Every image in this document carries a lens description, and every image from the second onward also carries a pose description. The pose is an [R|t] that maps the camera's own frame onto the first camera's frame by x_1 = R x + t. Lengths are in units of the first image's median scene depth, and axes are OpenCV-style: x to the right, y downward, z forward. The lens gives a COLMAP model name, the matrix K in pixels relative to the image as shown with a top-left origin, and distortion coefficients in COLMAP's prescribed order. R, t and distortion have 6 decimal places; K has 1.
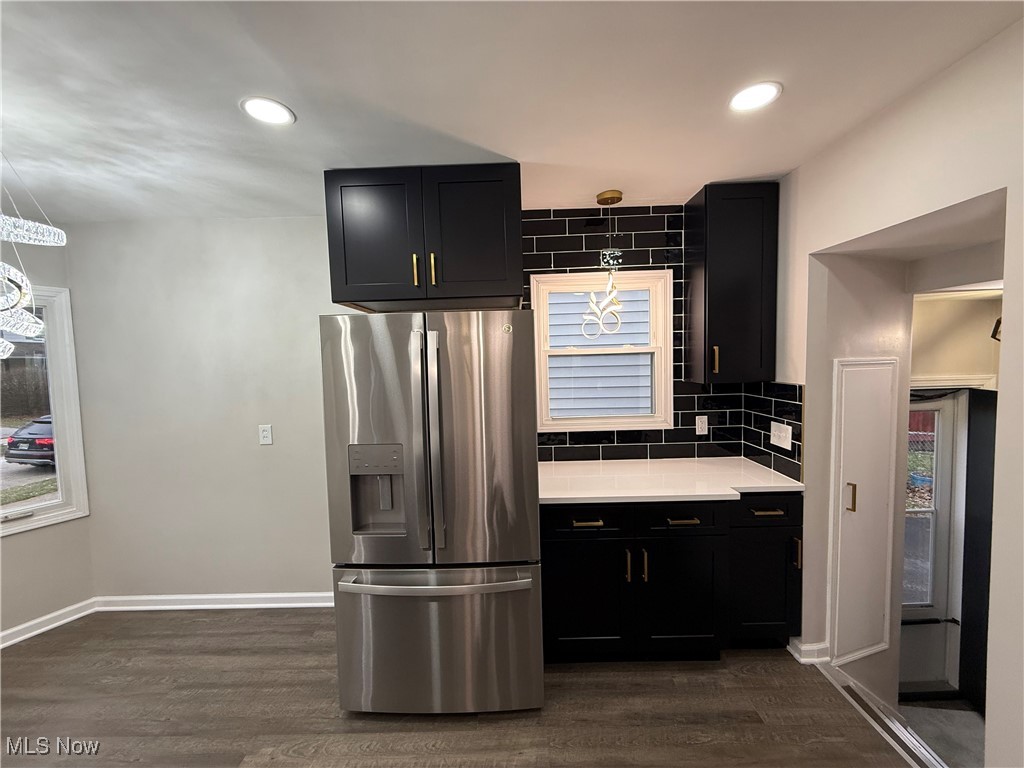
lens RADIAL K [[407.1, 0, 509.8], [0, 407.1, 382.9], [0, 0, 1]] dist [0.000745, -0.000414]
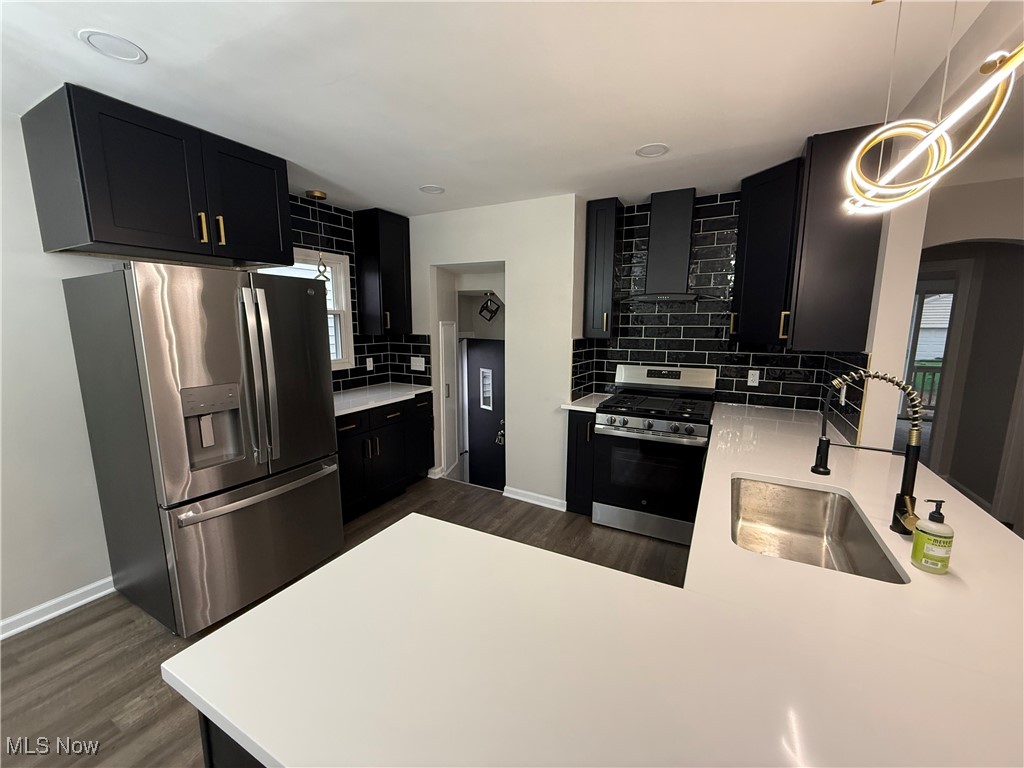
lens RADIAL K [[407.1, 0, 509.8], [0, 407.1, 382.9], [0, 0, 1]] dist [0.000745, -0.000414]
pose [[0.470301, -0.107632, 0.875918, -0.713599], [0.036018, 0.994049, 0.102809, 0.042047], [-0.881771, -0.016803, 0.471378, -0.202627]]
